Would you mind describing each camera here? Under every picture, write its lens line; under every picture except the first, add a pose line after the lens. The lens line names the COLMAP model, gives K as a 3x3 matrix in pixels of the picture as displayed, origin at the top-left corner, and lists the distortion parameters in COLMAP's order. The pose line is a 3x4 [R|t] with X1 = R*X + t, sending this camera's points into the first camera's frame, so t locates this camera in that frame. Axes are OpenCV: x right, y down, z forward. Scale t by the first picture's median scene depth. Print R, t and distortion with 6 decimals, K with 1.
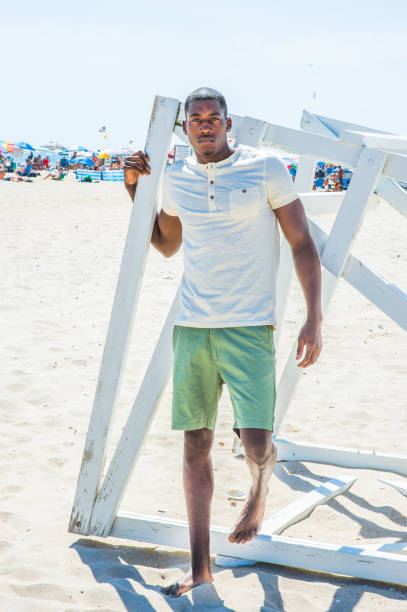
lens RADIAL K [[1386.4, 0, 203.5], [0, 1386.4, 306.0], [0, 0, 1]] dist [-0.063660, -0.143407]
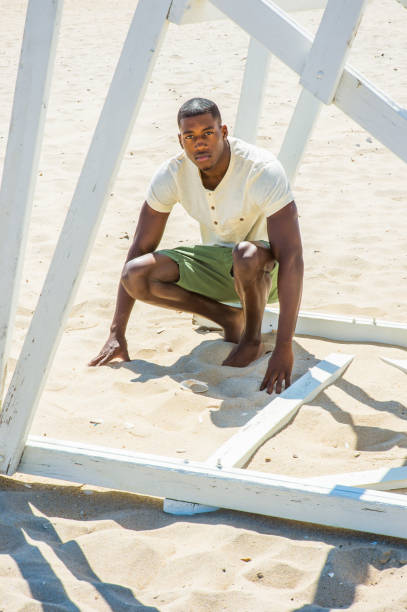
lens RADIAL K [[1386.4, 0, 203.5], [0, 1386.4, 306.0], [0, 0, 1]] dist [-0.063660, -0.143407]
pose [[0.999396, -0.032587, 0.012063, 0.021953], [0.030547, 0.989399, 0.141976, -0.018414], [-0.016562, -0.141522, 0.989797, 0.275031]]
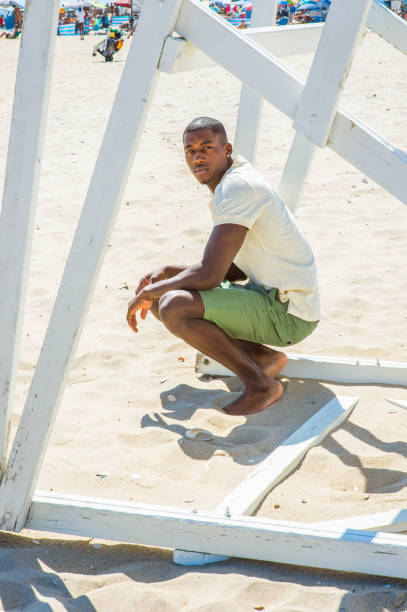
lens RADIAL K [[1386.4, 0, 203.5], [0, 1386.4, 306.0], [0, 0, 1]] dist [-0.063660, -0.143407]
pose [[0.997343, -0.071719, 0.012750, 0.022082], [0.069918, 0.991613, 0.108696, -0.018603], [-0.020439, -0.107516, 0.993993, 0.278144]]
